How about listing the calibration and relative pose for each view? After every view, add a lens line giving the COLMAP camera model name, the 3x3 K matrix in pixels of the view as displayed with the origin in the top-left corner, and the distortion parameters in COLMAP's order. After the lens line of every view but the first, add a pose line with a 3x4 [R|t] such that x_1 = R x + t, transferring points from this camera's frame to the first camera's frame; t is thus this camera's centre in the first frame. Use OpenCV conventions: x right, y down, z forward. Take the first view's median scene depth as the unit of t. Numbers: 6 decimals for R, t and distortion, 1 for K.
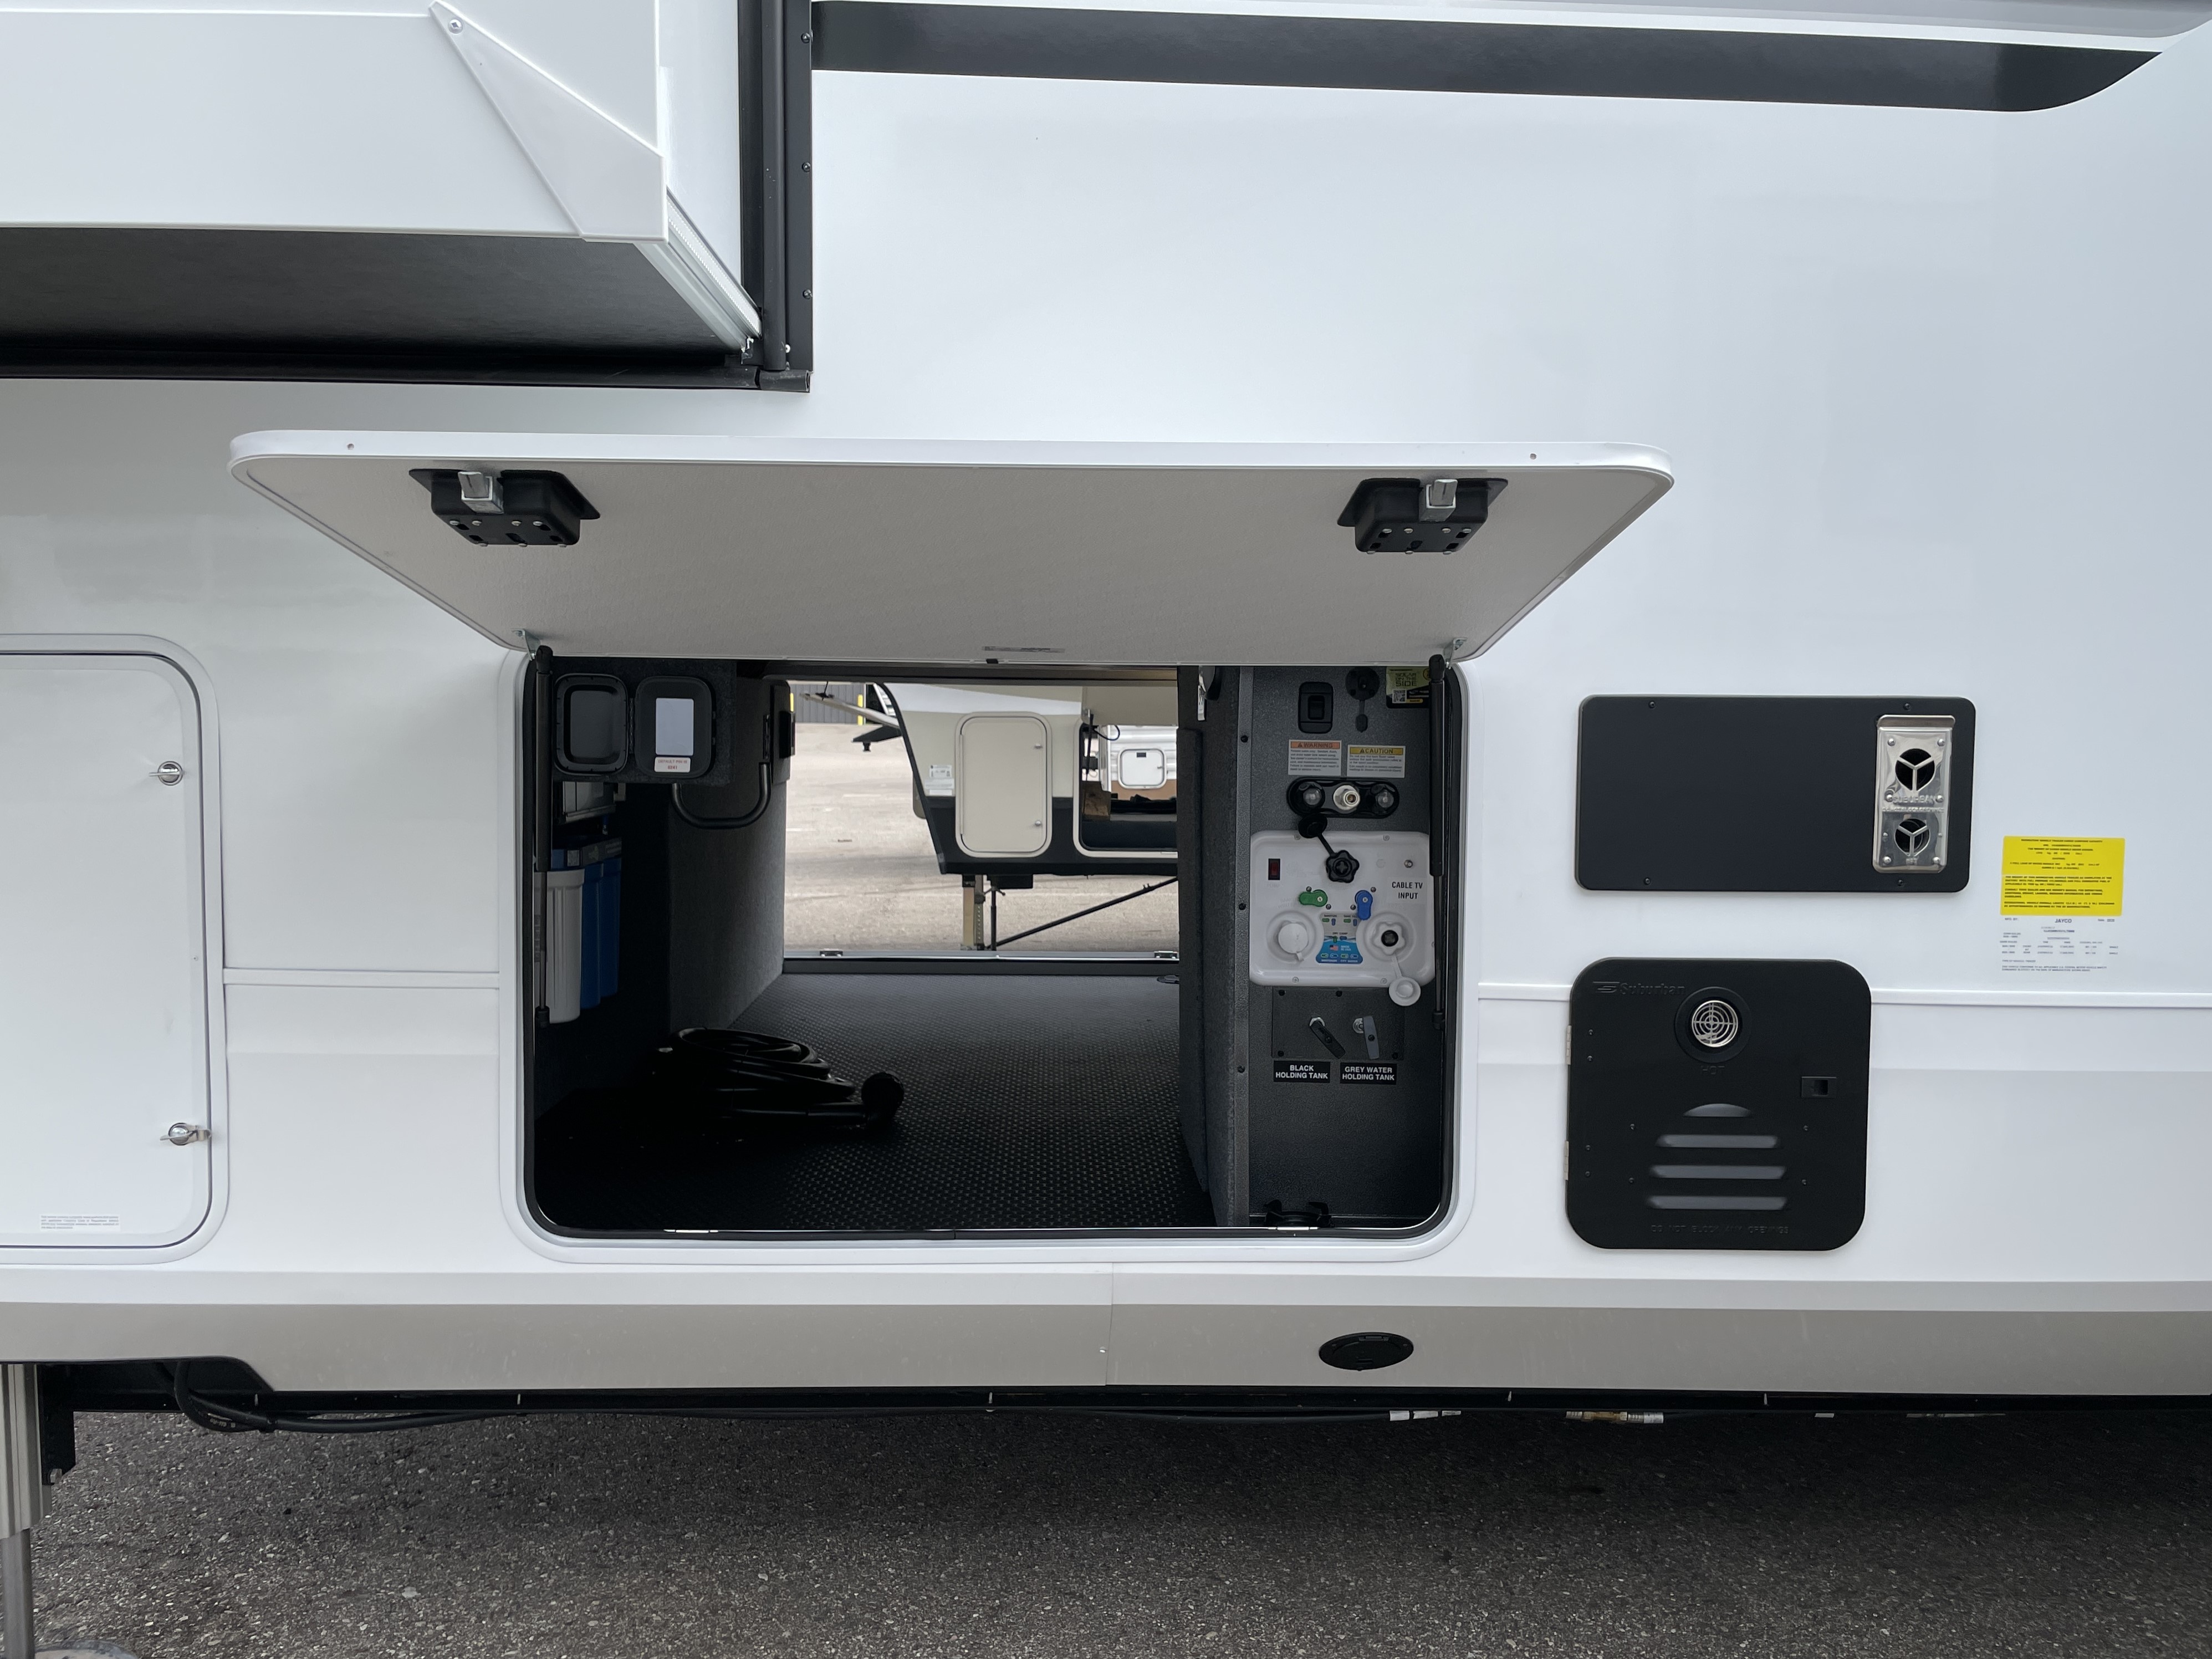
lens RADIAL K [[1687.1, 0, 1114.2], [0, 1687.1, 809.0], [0, 0, 1]] dist [0.084251, -0.118423]
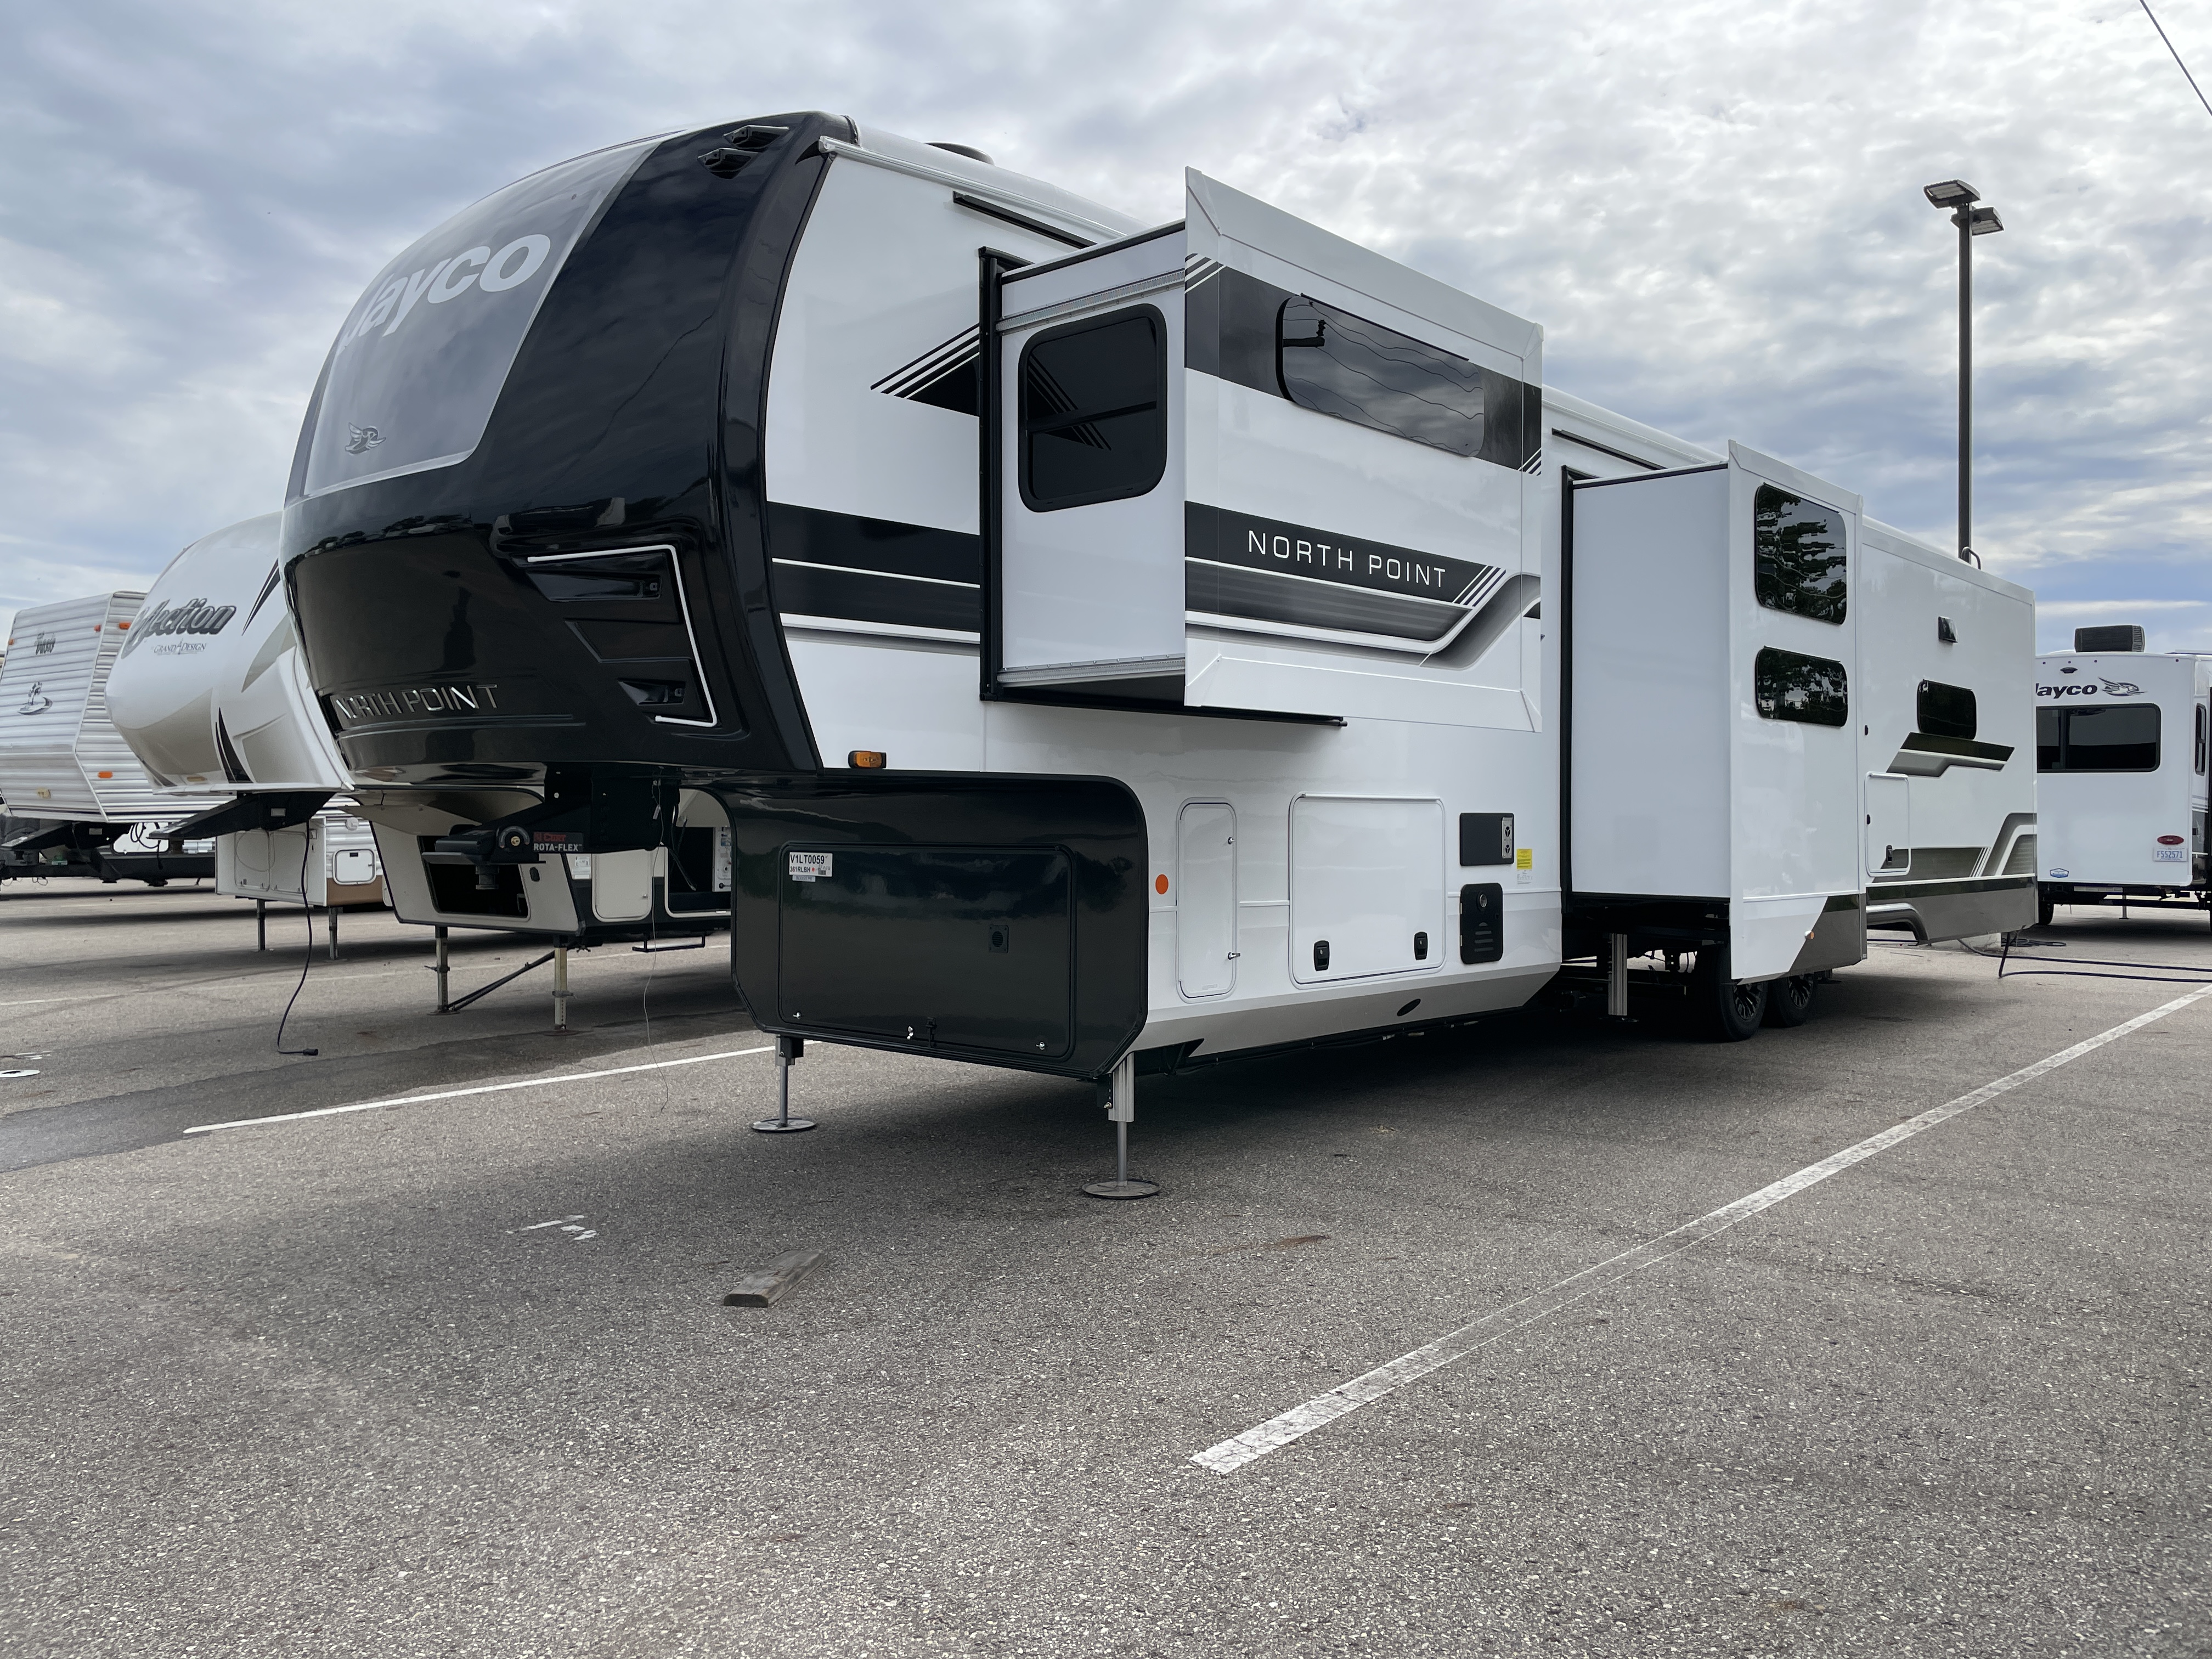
lens RADIAL K [[1687.0, 0, 1114.2], [0, 1687.0, 809.0], [0, 0, 1]] dist [0.084251, -0.118423]
pose [[0.694914, -0.005170, 0.719074, -0.797399], [0.046738, 0.998184, -0.037991, 0.008157], [-0.717572, 0.060009, 0.693894, -0.275797]]
